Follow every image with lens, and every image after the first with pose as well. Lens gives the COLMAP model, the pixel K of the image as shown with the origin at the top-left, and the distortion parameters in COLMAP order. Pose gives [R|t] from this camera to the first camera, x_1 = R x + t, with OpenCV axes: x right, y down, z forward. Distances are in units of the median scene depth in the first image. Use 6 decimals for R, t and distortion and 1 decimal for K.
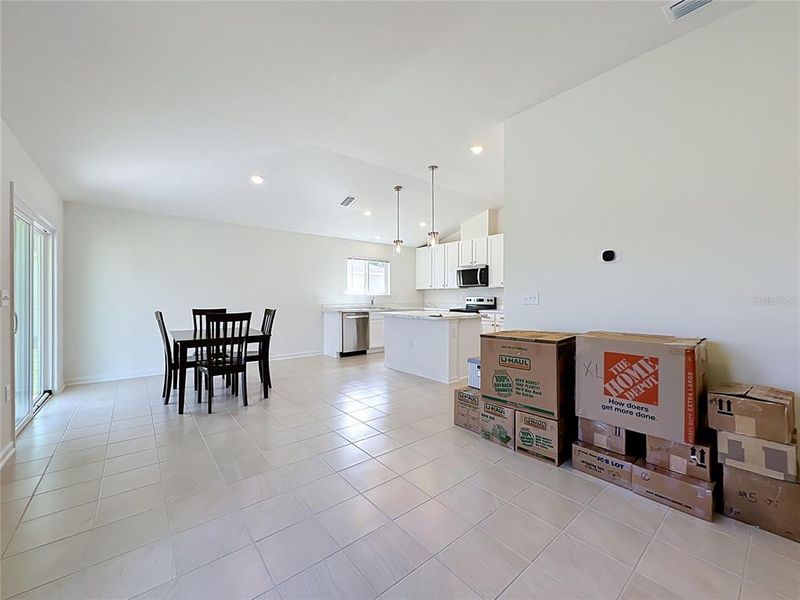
lens RADIAL K [[325.3, 0, 401.4], [0, 325.3, 295.9], [0, 0, 1]] dist [-0.002119, 0.001035]
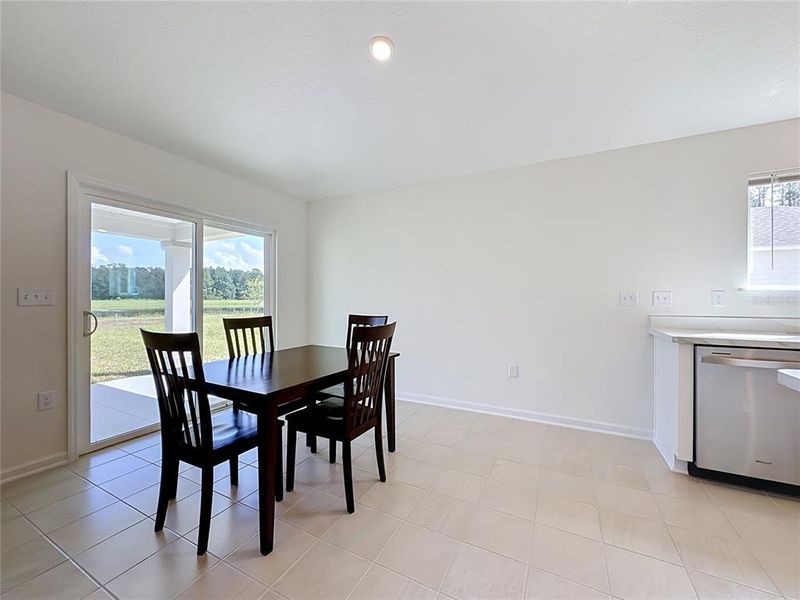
lens RADIAL K [[325.3, 0, 396.2], [0, 325.3, 297.6], [0, 0, 1]] dist [-0.002119, 0.001035]
pose [[0.392142, 0.001360, -0.919904, 0.002681], [0.000380, 0.999999, 0.001641, 0.003208], [0.919905, -0.000993, 0.392141, 0.534701]]
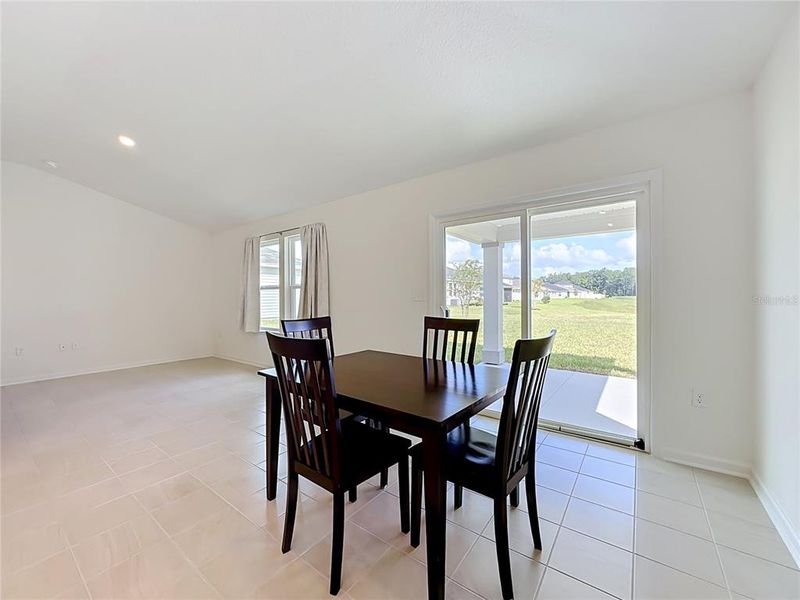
lens RADIAL K [[328.4, 0, 398.2], [0, 328.4, 296.4], [0, 0, 1]] dist [0.002074, 0.000499]
pose [[-0.970297, 0.005610, -0.241853, -0.263498], [0.006494, 0.999975, -0.002859, 0.004622], [0.241831, -0.004344, -0.970309, 0.827462]]
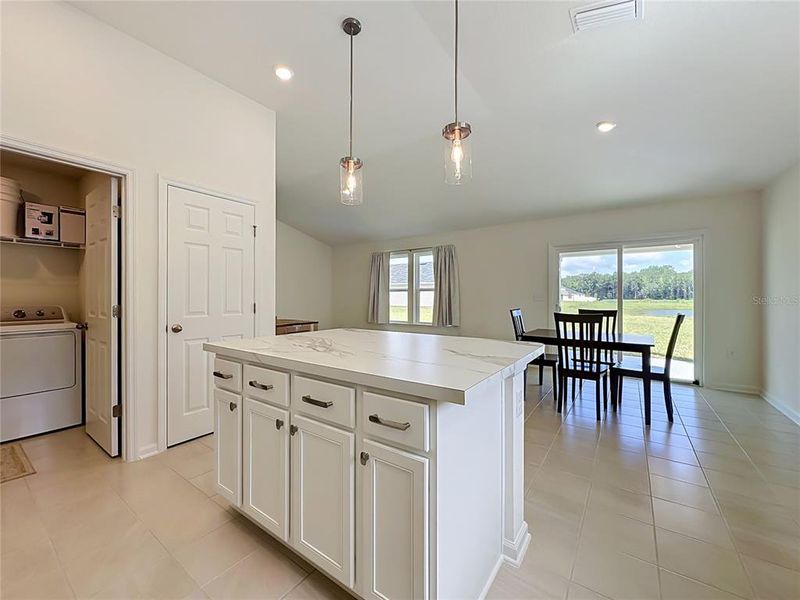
lens RADIAL K [[328.4, 0, 396.7], [0, 328.4, 295.6], [0, 0, 1]] dist [0.002074, 0.000499]
pose [[-0.964775, -0.004248, -0.263044, 0.106686], [-0.001794, 0.999953, -0.009569, 0.006225], [0.263072, -0.008760, -0.964736, 0.997224]]
